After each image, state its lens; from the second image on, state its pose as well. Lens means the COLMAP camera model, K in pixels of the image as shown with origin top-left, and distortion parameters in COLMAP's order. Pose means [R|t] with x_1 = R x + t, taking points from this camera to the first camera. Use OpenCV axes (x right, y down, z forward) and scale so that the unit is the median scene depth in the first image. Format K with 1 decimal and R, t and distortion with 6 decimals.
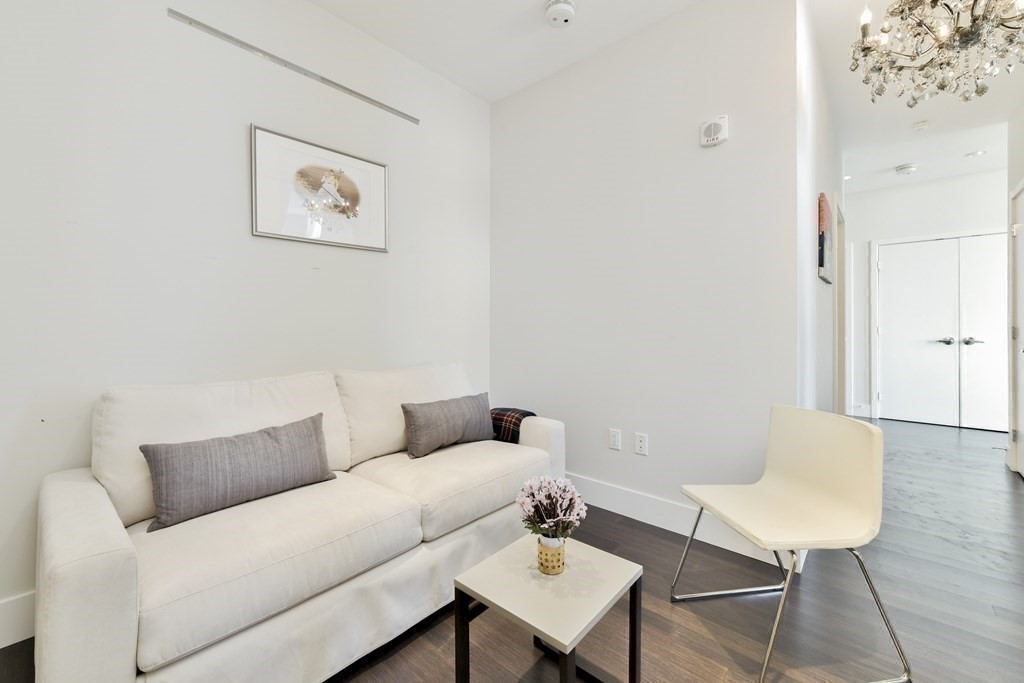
lens RADIAL K [[415.5, 0, 514.0], [0, 415.5, 332.9], [0, 0, 1]] dist [0.005402, 0.001355]
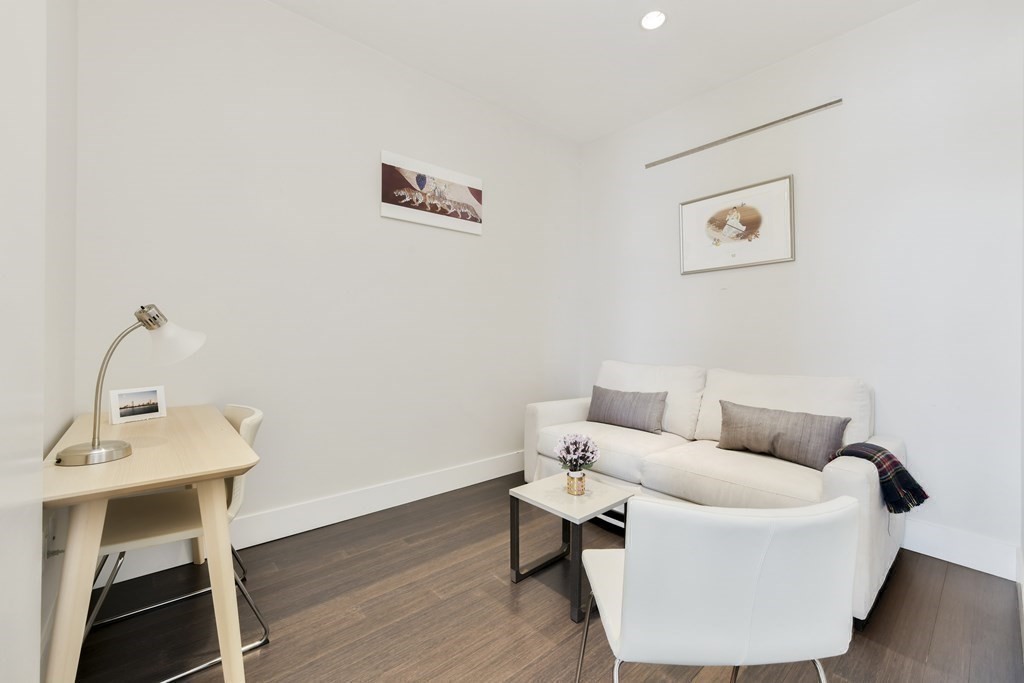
lens RADIAL K [[415.5, 0, 512.6], [0, 415.5, 337.7], [0, 0, 1]] dist [0.005402, 0.001355]
pose [[-0.117046, 0.009061, -0.993085, 0.900747], [-0.024484, 0.999628, 0.012006, -0.003303], [0.992825, 0.025720, -0.116780, 0.518415]]
